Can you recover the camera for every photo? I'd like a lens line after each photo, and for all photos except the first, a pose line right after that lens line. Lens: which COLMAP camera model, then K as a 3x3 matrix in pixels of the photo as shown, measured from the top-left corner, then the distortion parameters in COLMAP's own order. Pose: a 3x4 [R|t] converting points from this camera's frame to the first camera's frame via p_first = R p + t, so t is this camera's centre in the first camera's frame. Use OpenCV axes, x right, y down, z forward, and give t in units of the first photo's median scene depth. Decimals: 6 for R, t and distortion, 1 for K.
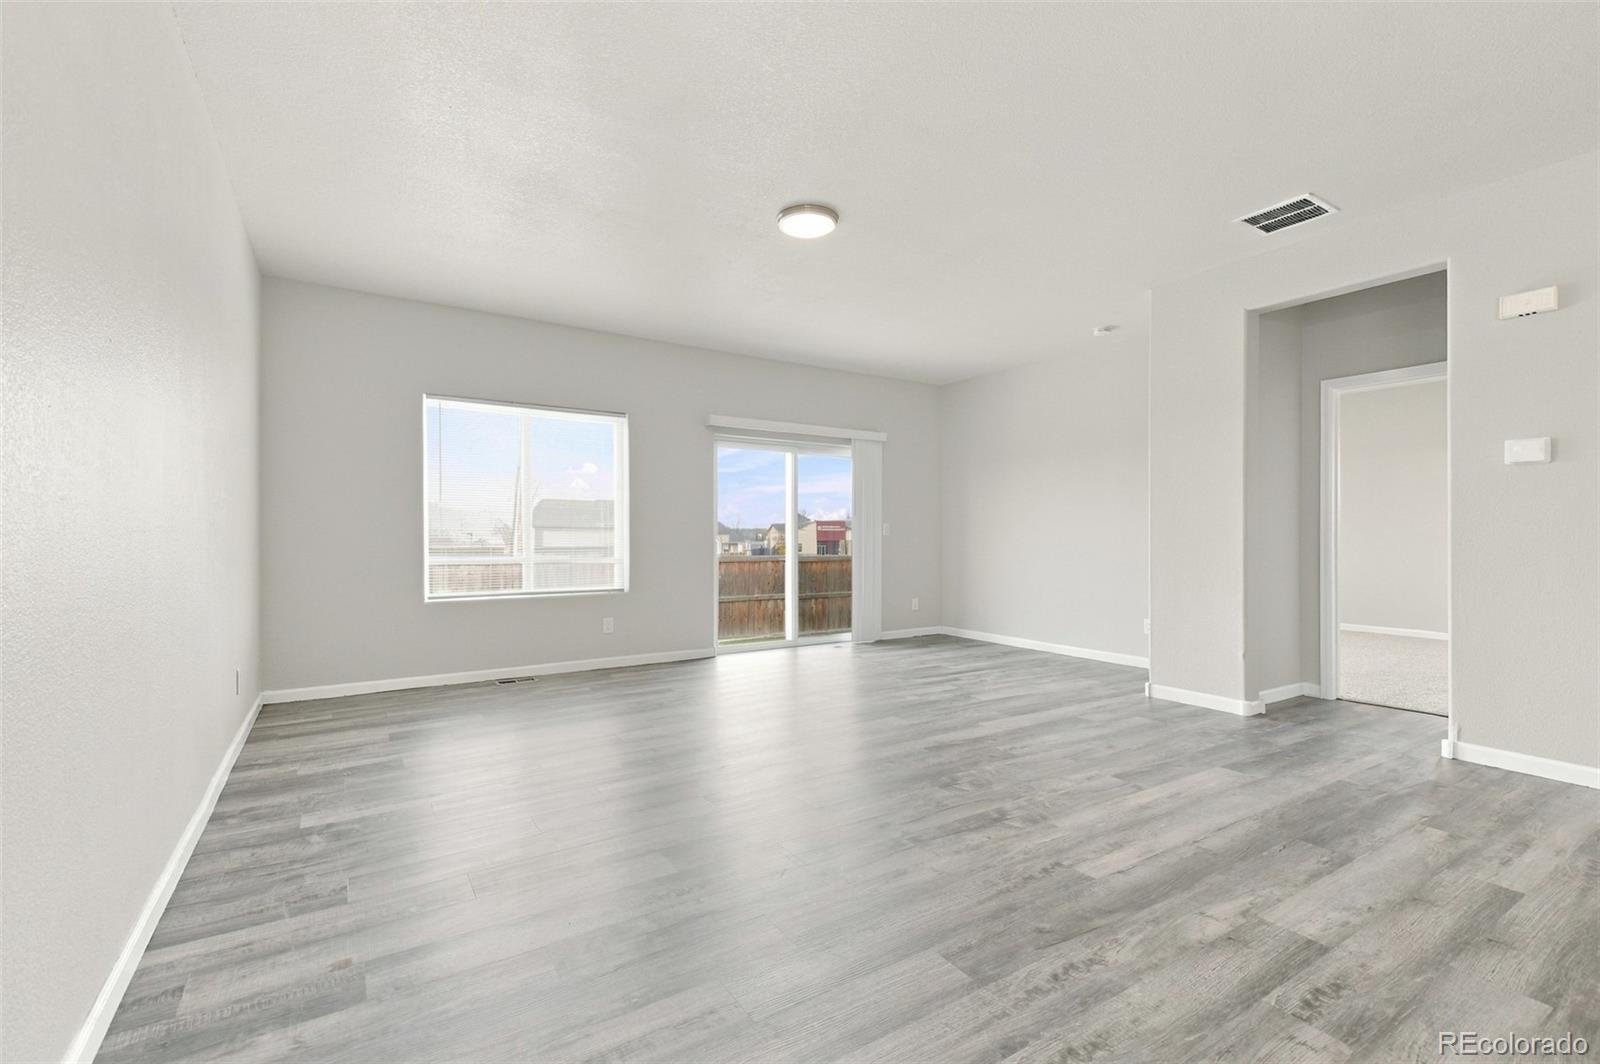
lens RADIAL K [[695.8, 0, 788.8], [0, 695.8, 535.0], [0, 0, 1]] dist [0.025059, -0.009993]
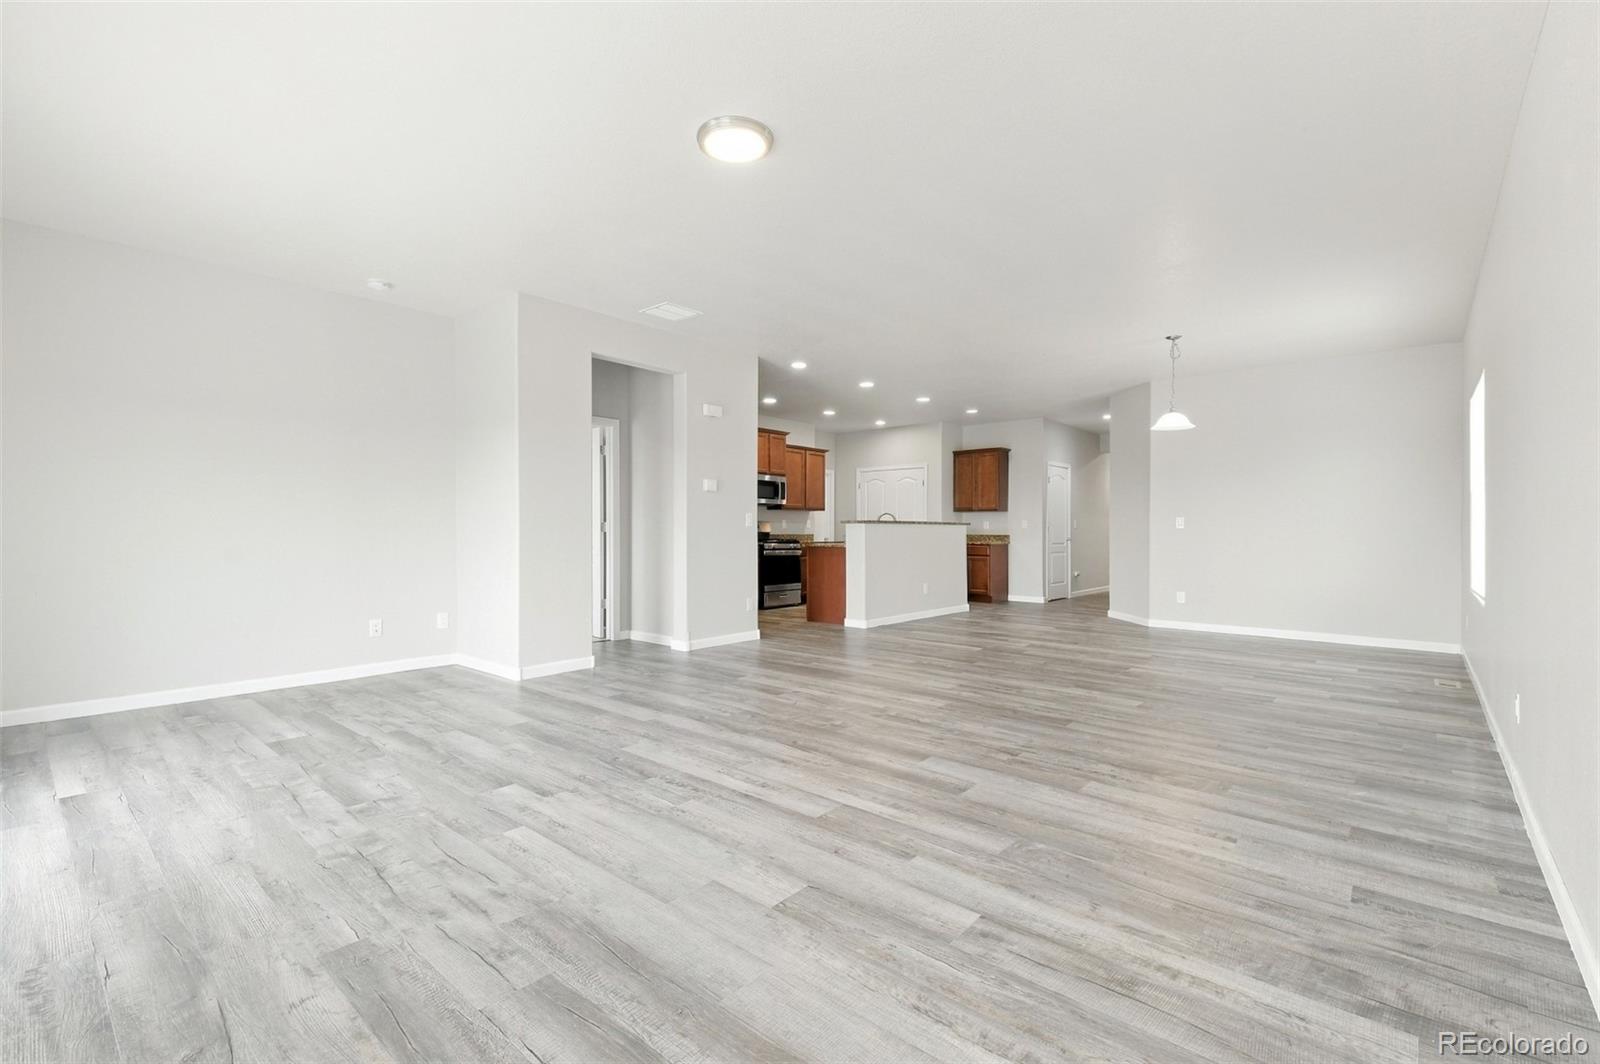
lens RADIAL K [[695.8, 0, 788.8], [0, 695.8, 535.0], [0, 0, 1]] dist [0.025059, -0.009993]
pose [[-0.276707, -0.011841, 0.960881, -1.166834], [-0.002776, 0.999930, 0.011523, -0.002295], [-0.960950, 0.000521, -0.276720, 1.751543]]
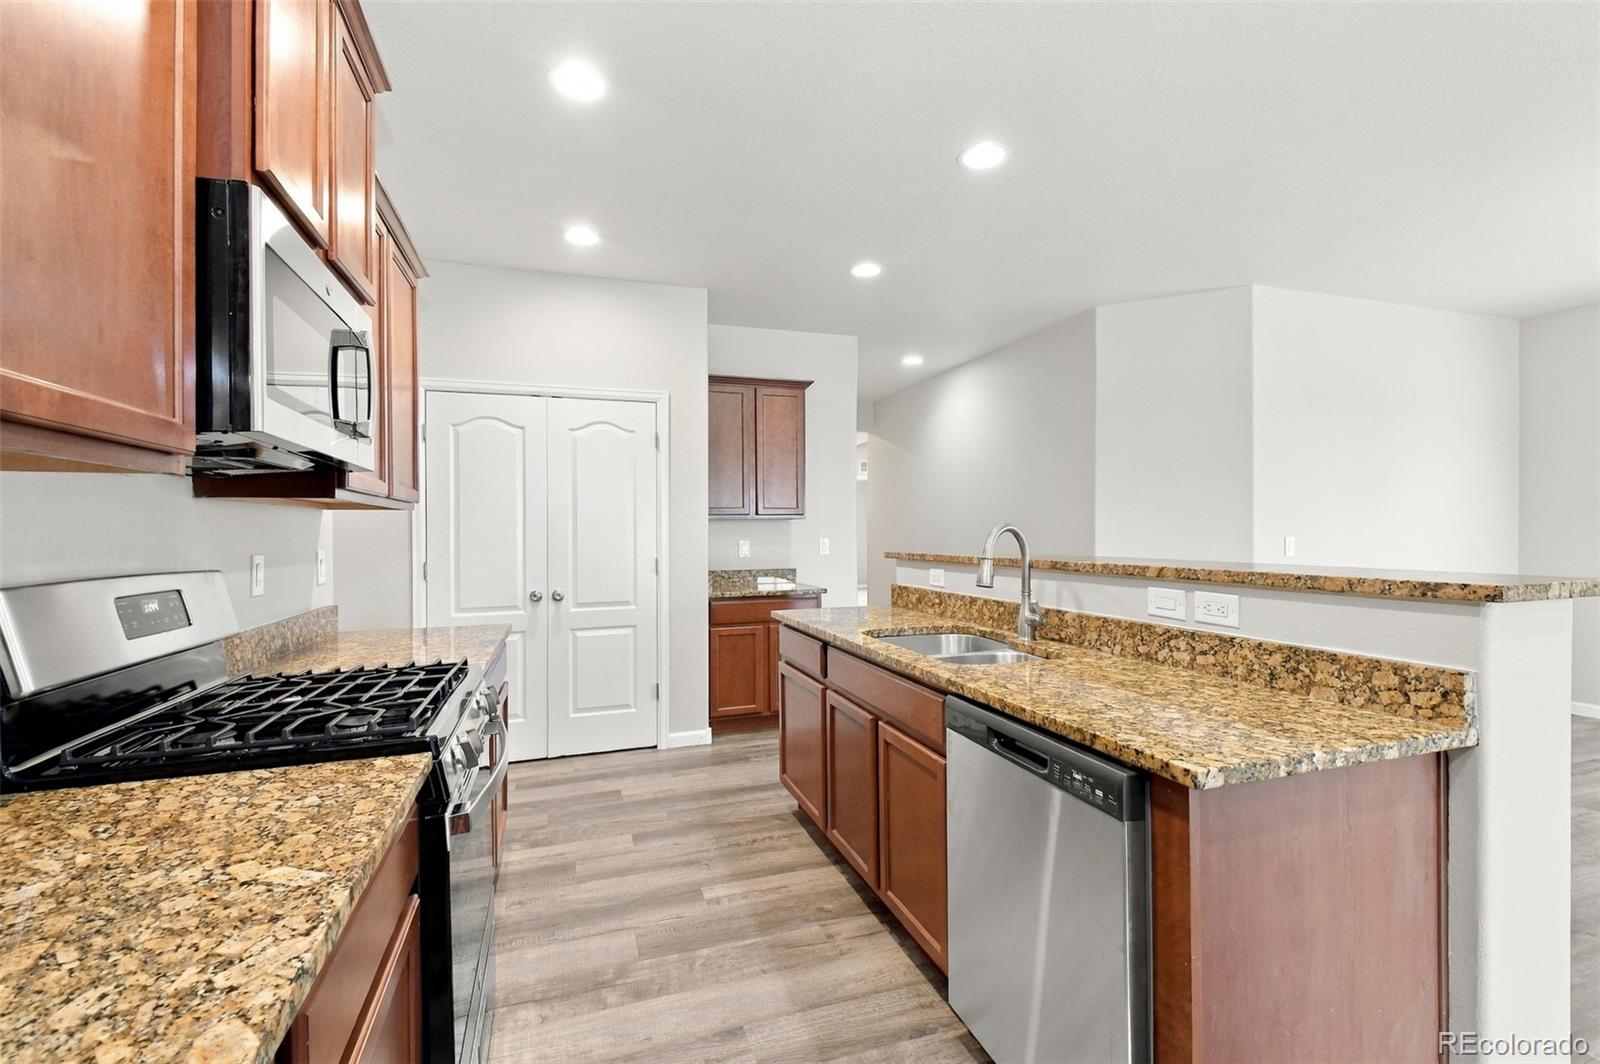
lens RADIAL K [[695.8, 0, 788.8], [0, 695.8, 535.0], [0, 0, 1]] dist [0.025059, -0.009993]
pose [[-0.969787, 0.002372, 0.243944, 2.160291], [0.003749, 0.999980, 0.005184, -0.068557], [-0.243926, 0.005942, -0.969776, 1.248991]]
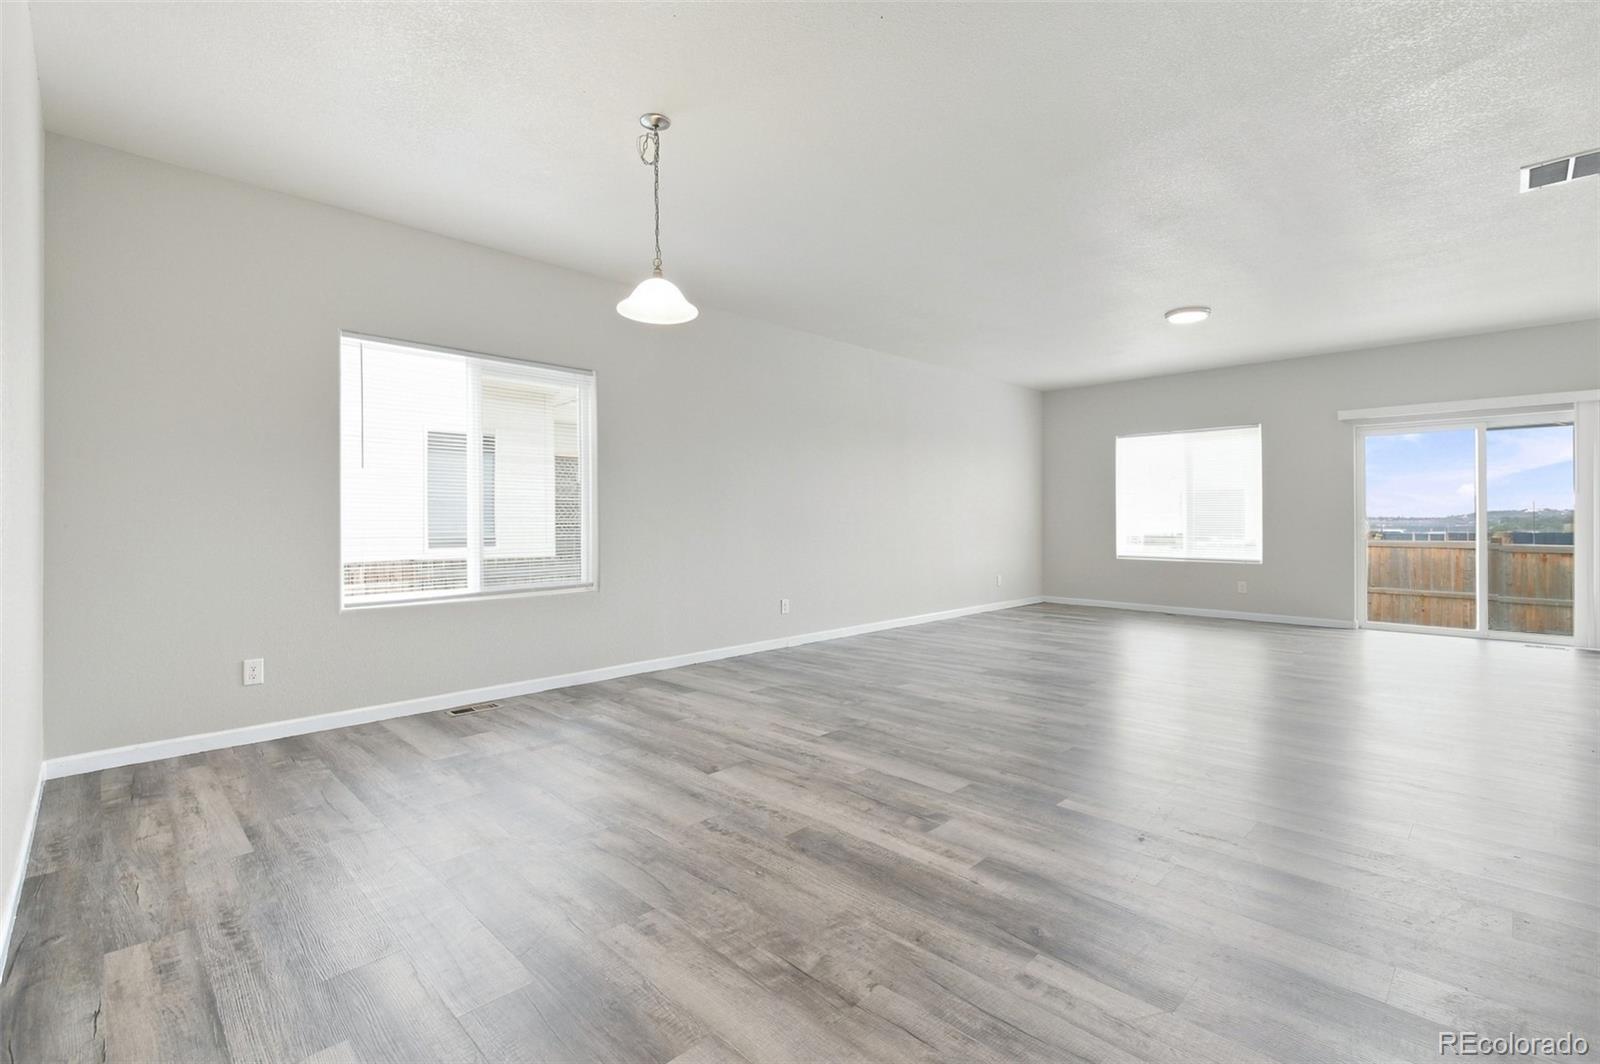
lens RADIAL K [[720.5, 0, 804.0], [0, 720.5, 513.3], [0, 0, 1]] dist [0.003090, -0.000510]
pose [[0.225266, -0.013208, -0.974208, 2.069998], [0.004782, 0.999911, -0.012451, 0.004089], [0.974286, -0.001854, 0.225309, -0.261098]]
